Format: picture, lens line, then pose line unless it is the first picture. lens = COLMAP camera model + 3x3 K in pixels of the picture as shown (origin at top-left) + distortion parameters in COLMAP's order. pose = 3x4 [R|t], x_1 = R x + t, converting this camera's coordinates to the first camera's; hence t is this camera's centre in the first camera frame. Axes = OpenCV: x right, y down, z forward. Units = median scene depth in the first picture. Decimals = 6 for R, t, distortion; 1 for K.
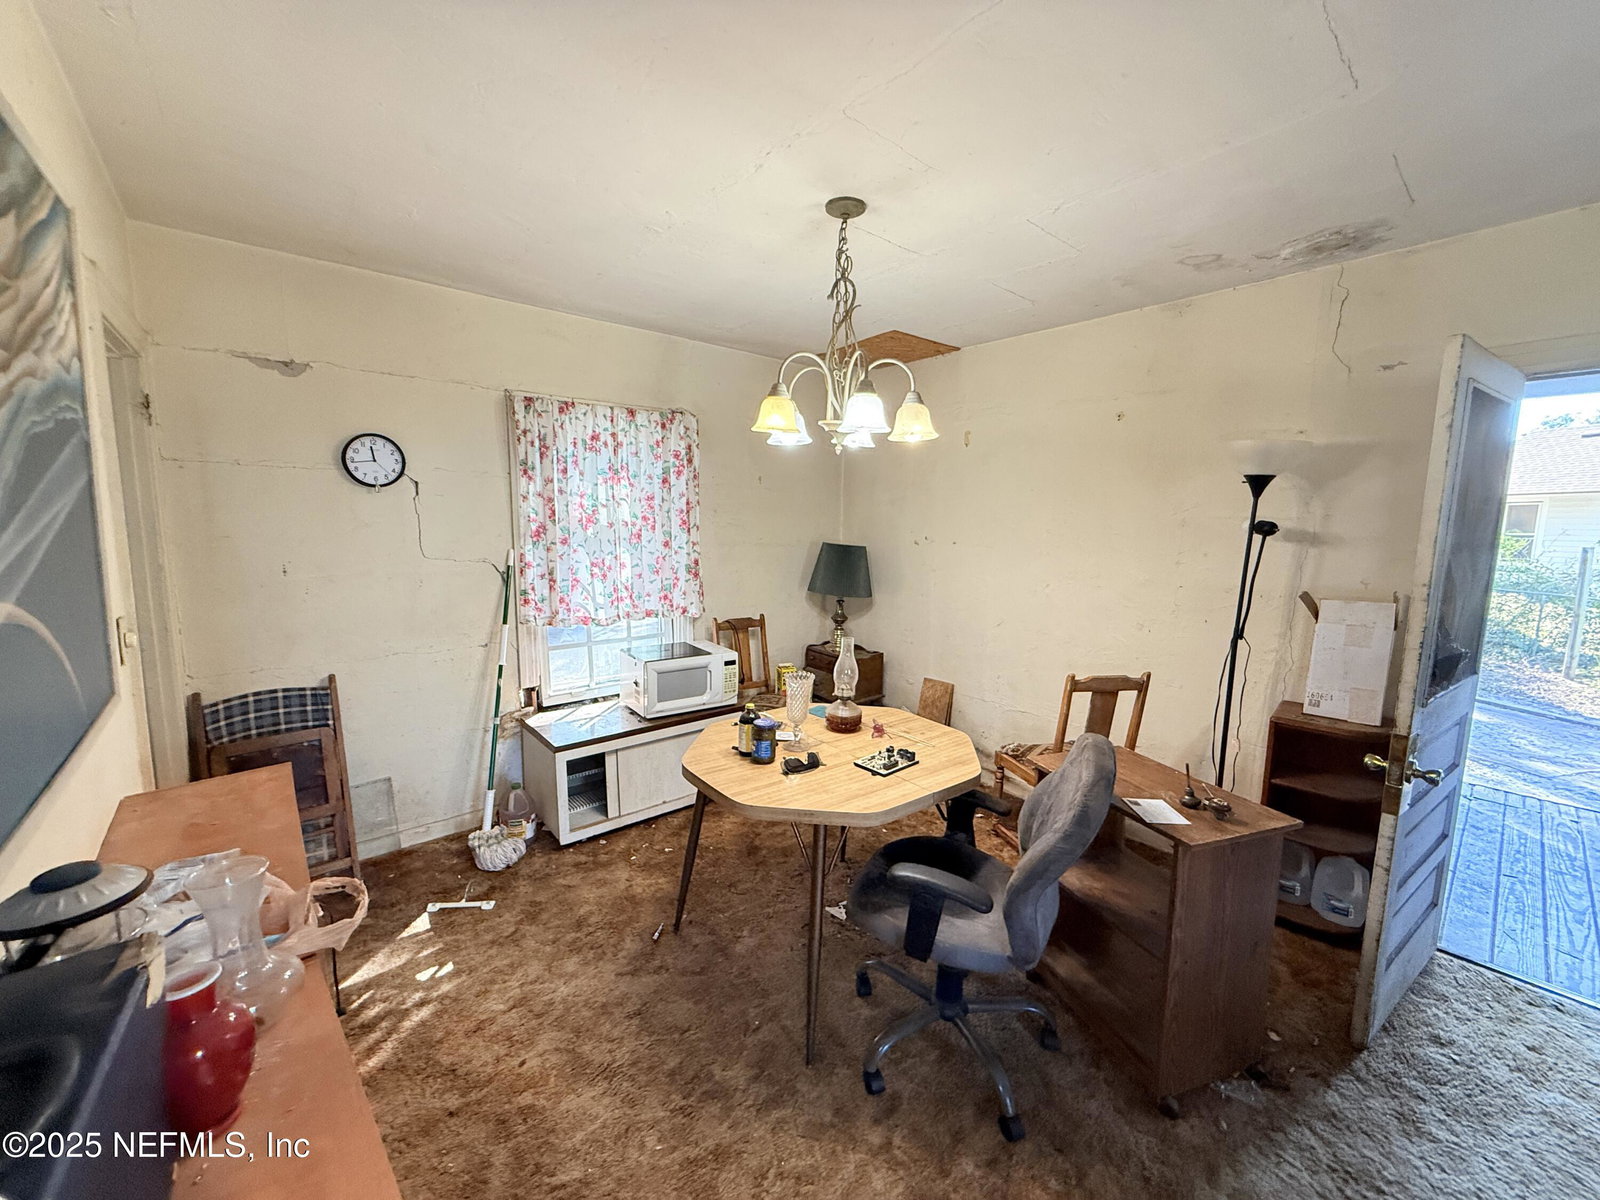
lens RADIAL K [[638.2, 0, 800.9], [0, 638.2, 600.9], [0, 0, 1]] dist [0.001385, -0.000121]
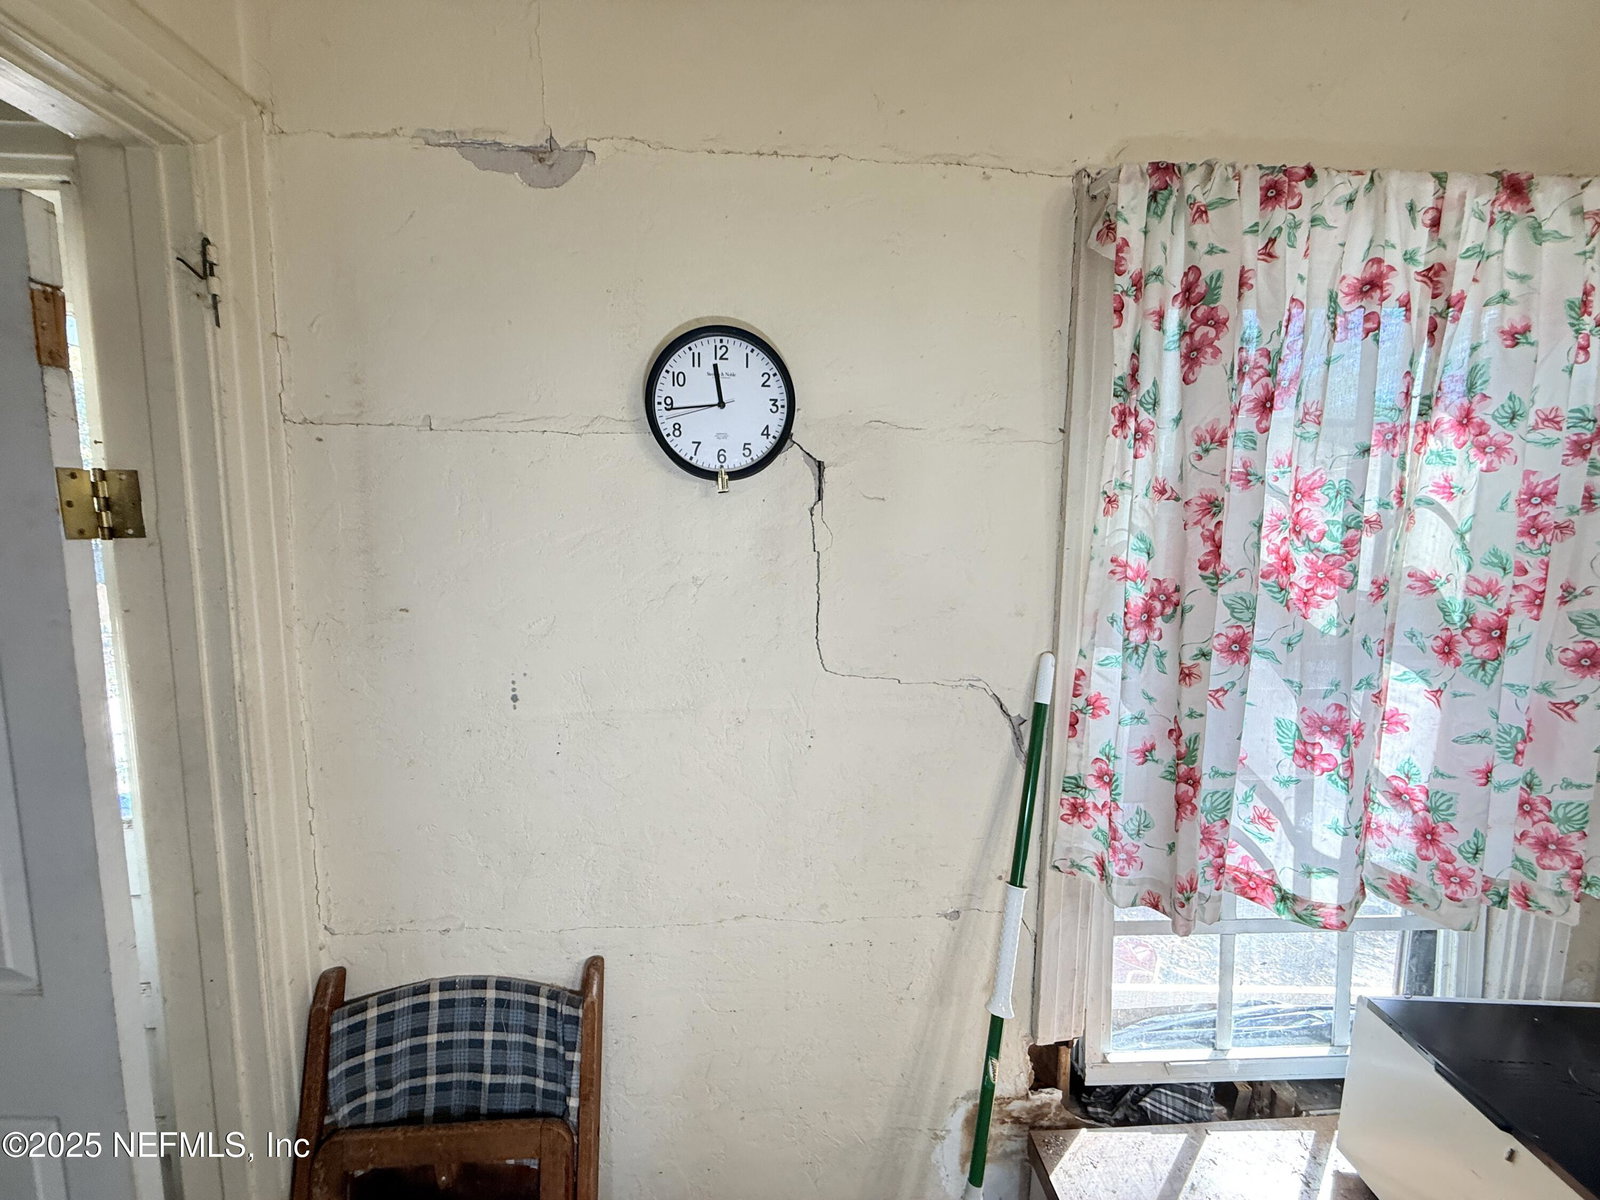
lens RADIAL K [[638.2, 0, 795.0], [0, 638.2, 597.7], [0, 0, 1]] dist [0.001385, -0.000121]
pose [[0.799517, 0.062028, -0.597432, -0.370663], [-0.079866, 0.996800, -0.003389, -0.101890], [0.595310, 0.050424, 0.801912, 0.664520]]
